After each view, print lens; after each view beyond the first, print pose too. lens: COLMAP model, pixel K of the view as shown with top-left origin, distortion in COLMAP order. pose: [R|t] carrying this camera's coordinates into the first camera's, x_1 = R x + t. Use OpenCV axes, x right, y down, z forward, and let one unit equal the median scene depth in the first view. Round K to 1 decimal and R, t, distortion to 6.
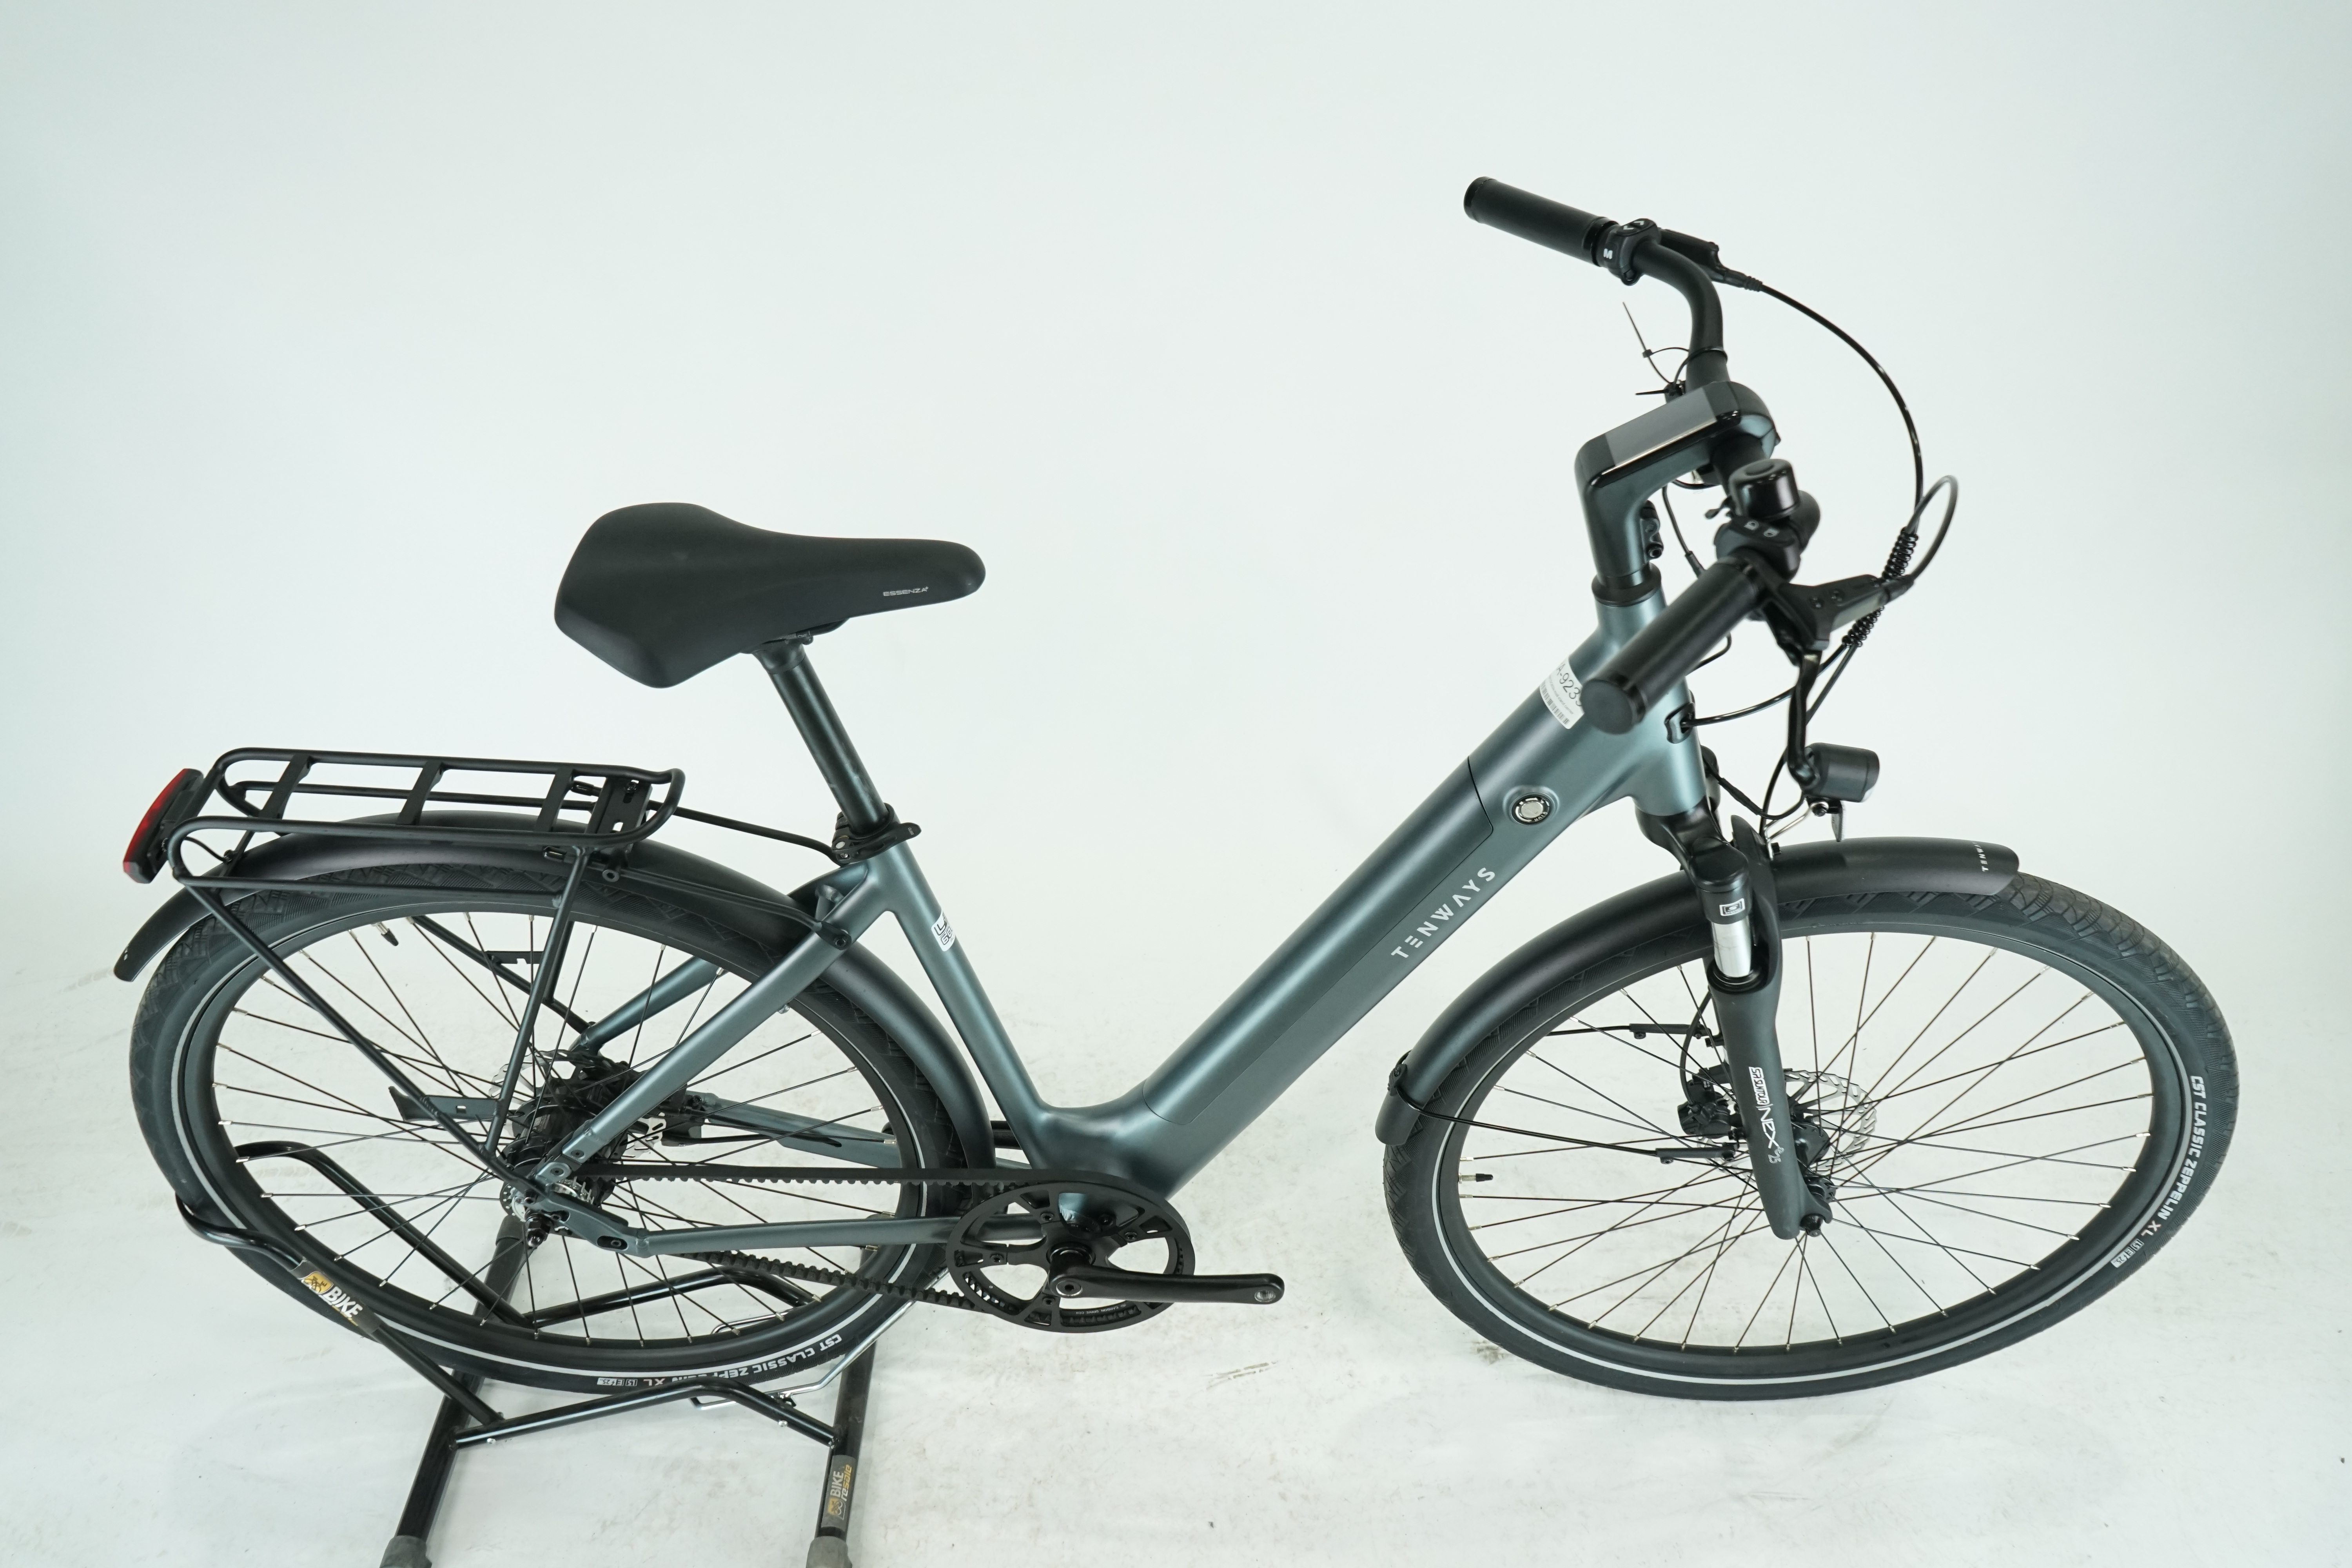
lens RADIAL K [[1886.1, 0, 1176.0], [0, 1886.1, 784.0], [0, 0, 1]] dist [-0.005186, -0.001196]
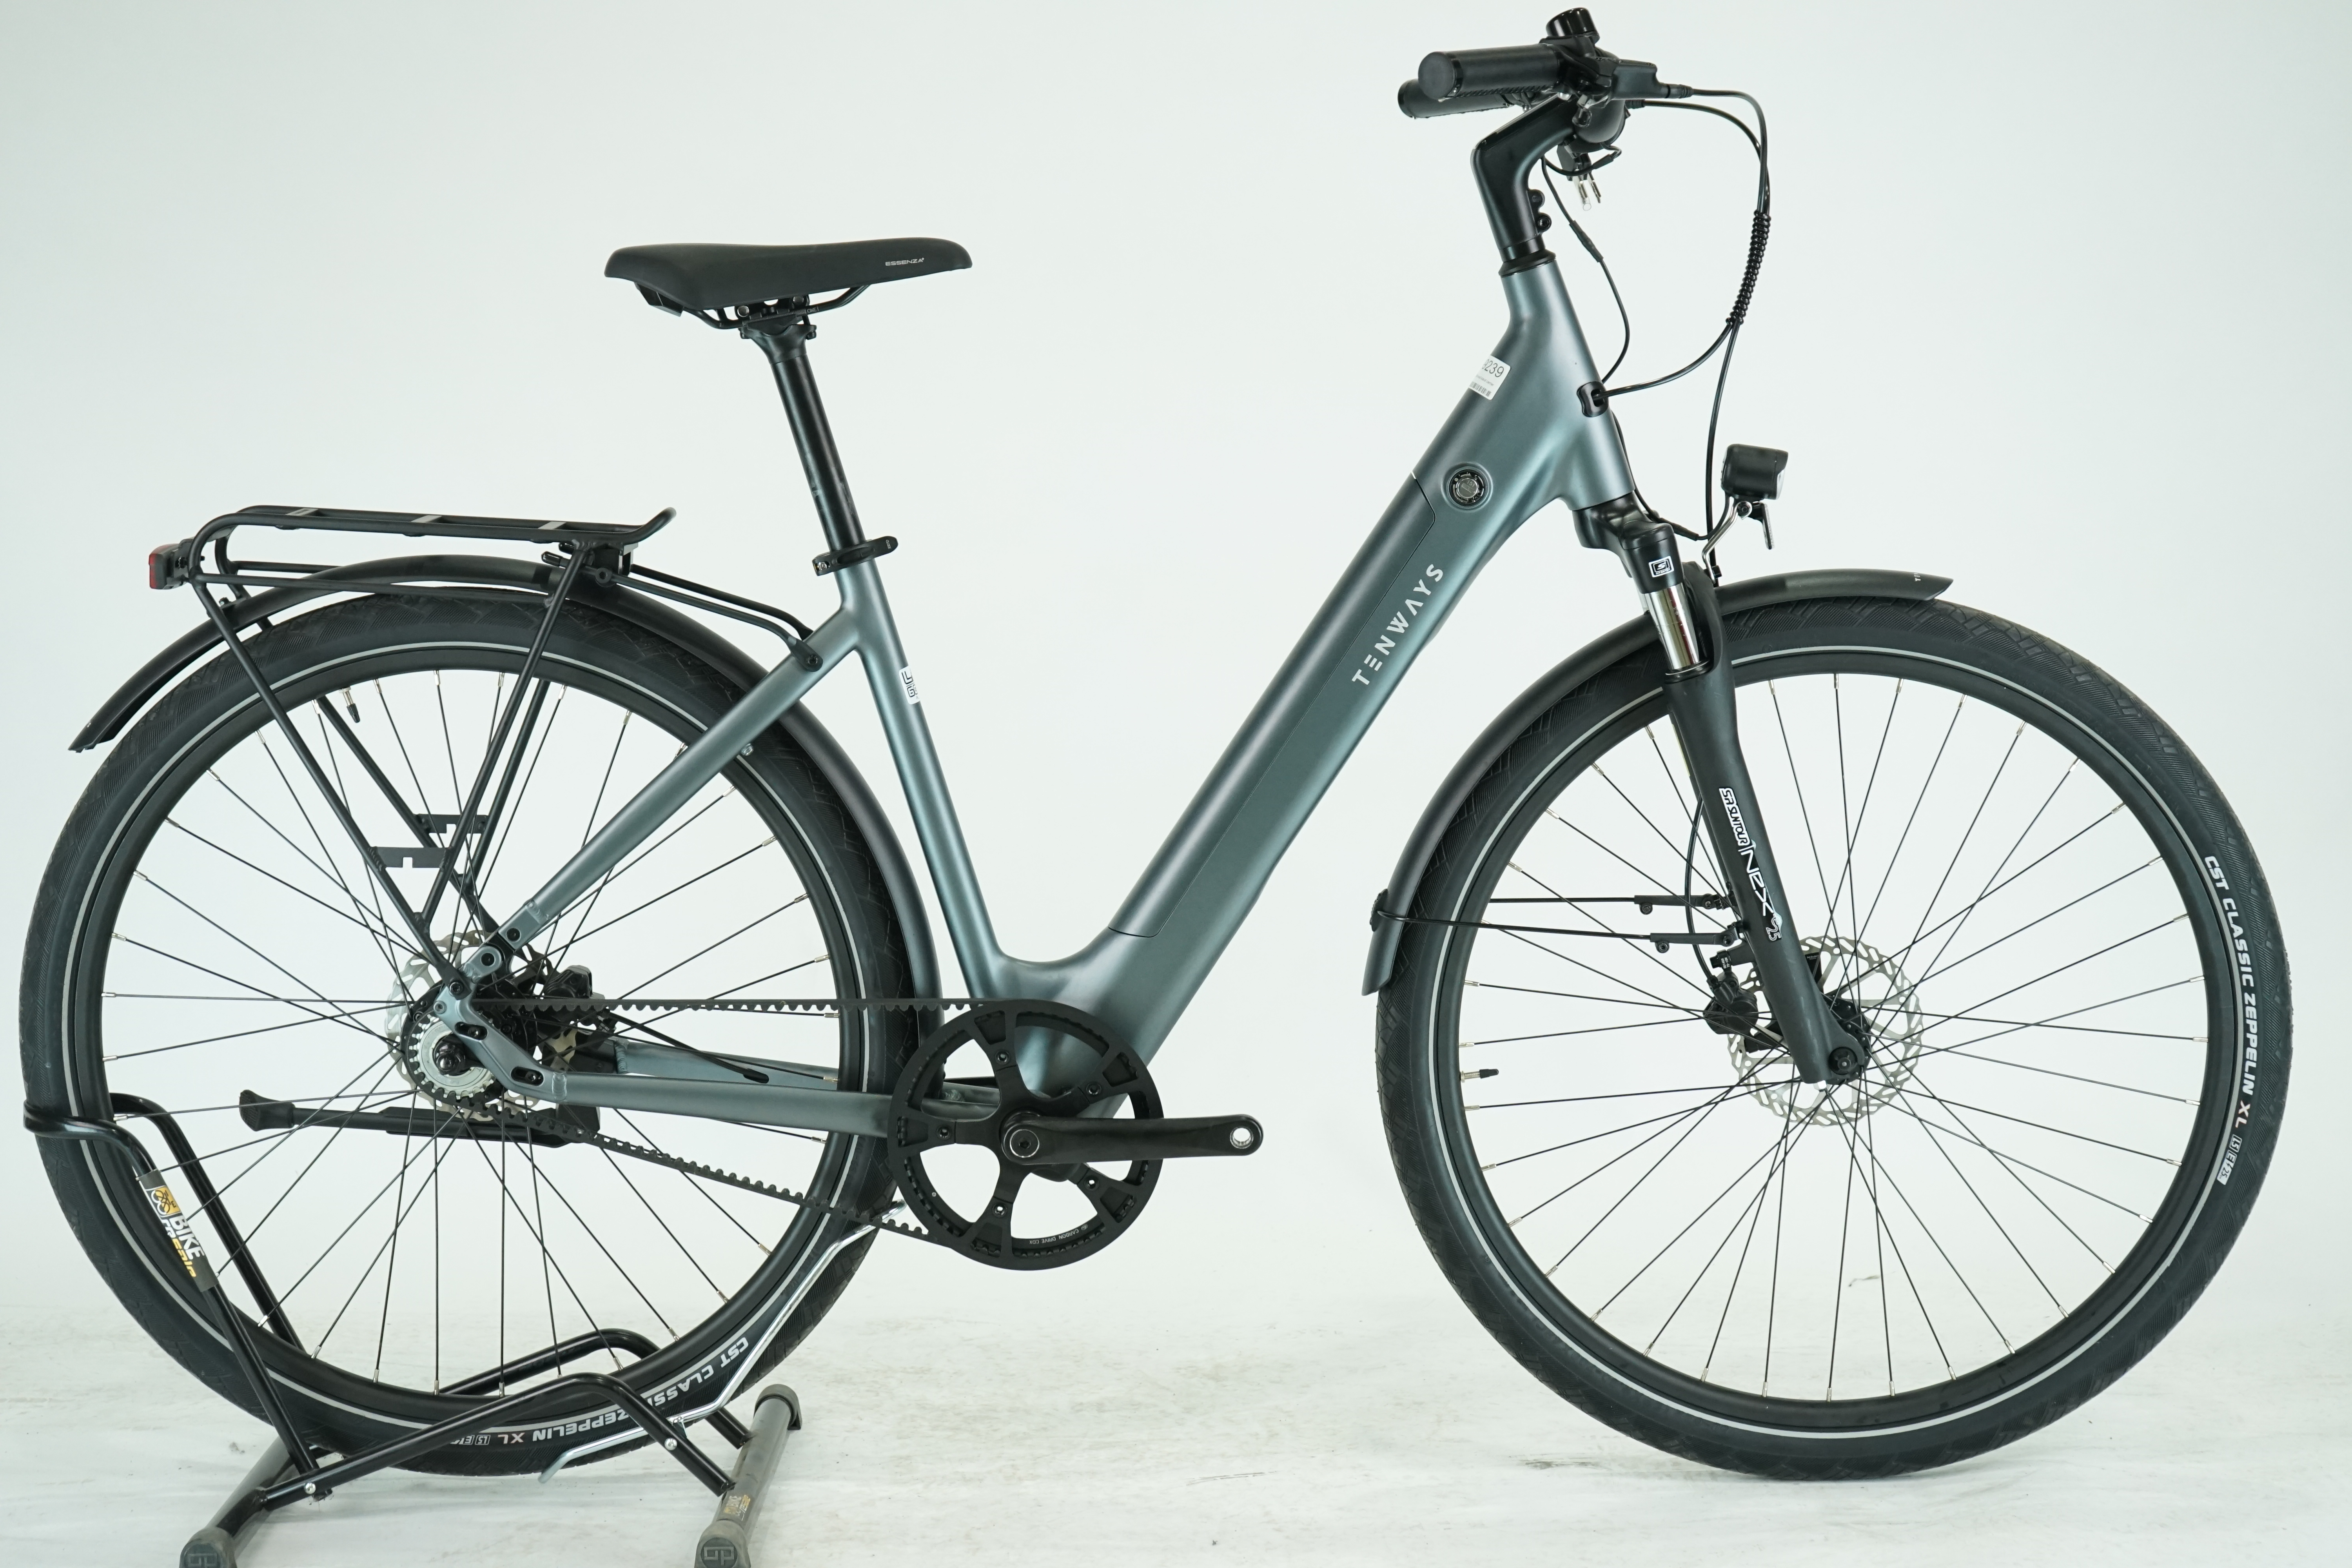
lens RADIAL K [[3961.6, 0, 1176.0], [0, 3961.6, 784.0], [0, 0, 1]] dist [-0.005188, -0.077400]
pose [[0.999933, -0.007650, -0.008722, 0.035148], [0.001919, 0.850494, -0.525982, 1.172977], [0.011442, 0.525930, 0.850451, -0.729939]]
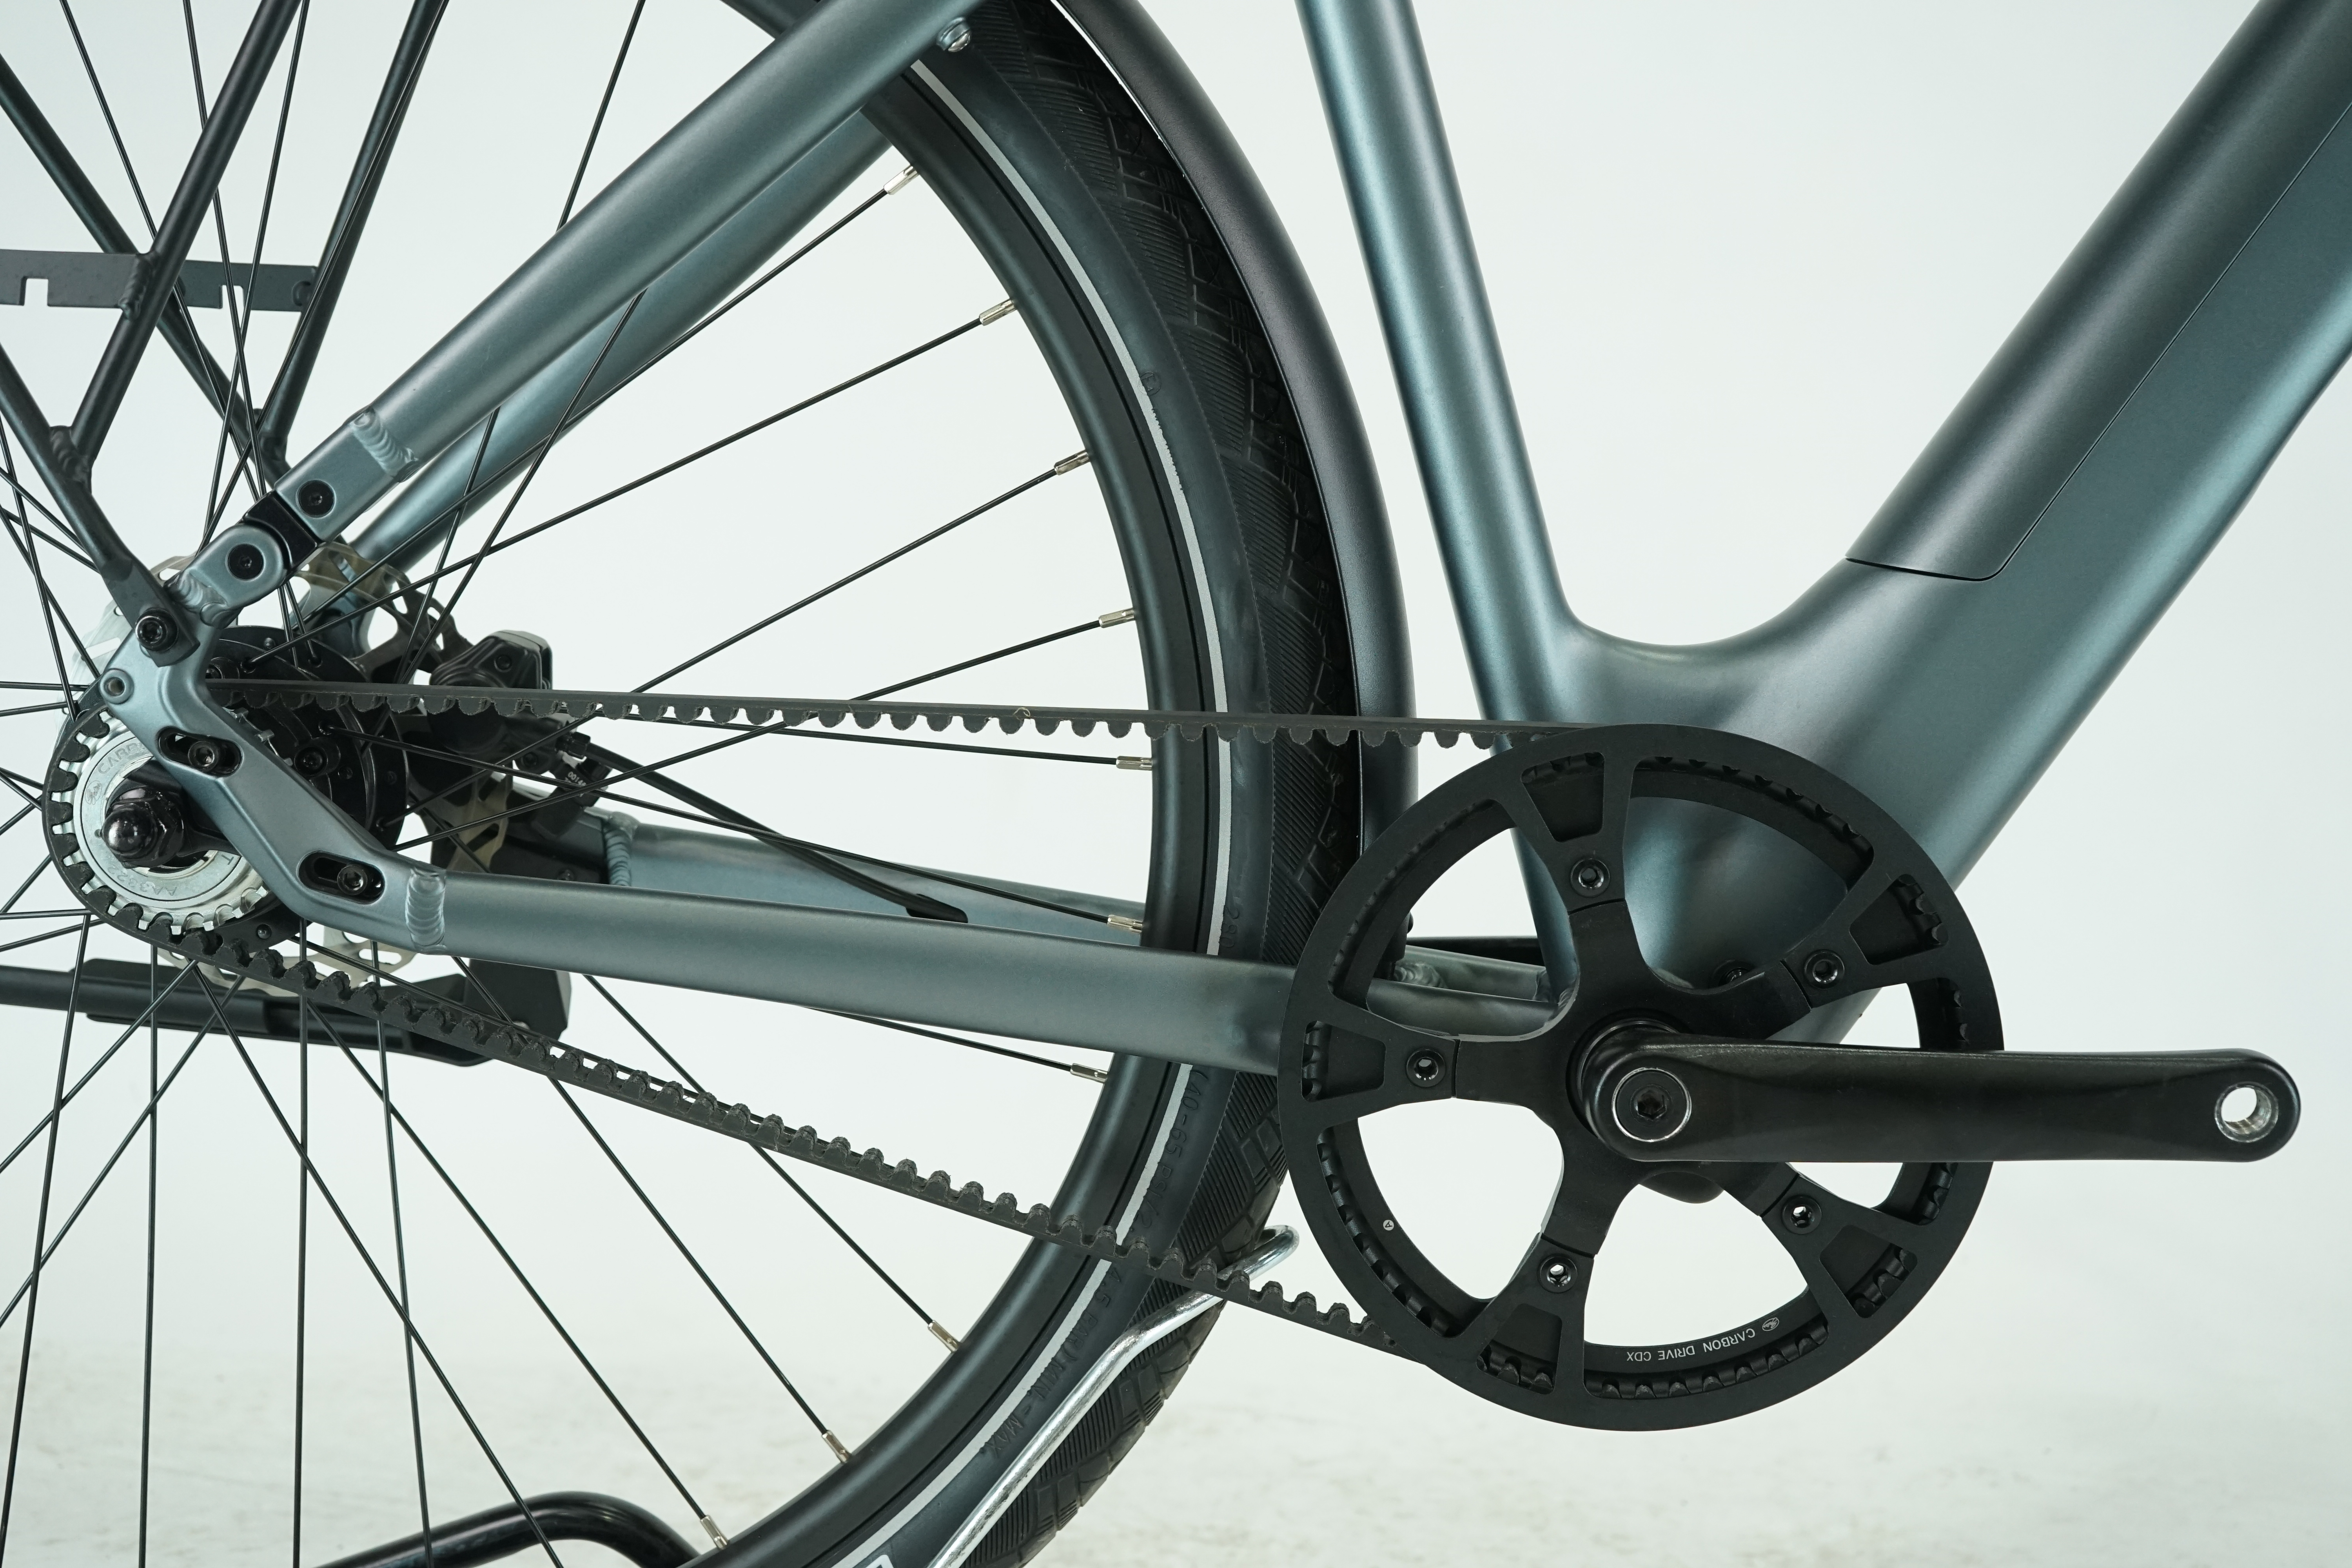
lens RADIAL K [[3009.5, 0, 1176.0], [0, 3009.5, 784.0], [0, 0, 1]] dist [0.018233, 0.031073]
pose [[0.999400, 0.029185, -0.018658, -0.139705], [-0.034637, 0.847750, -0.529264, 0.536028], [0.000371, 0.529593, 0.848252, 0.535226]]
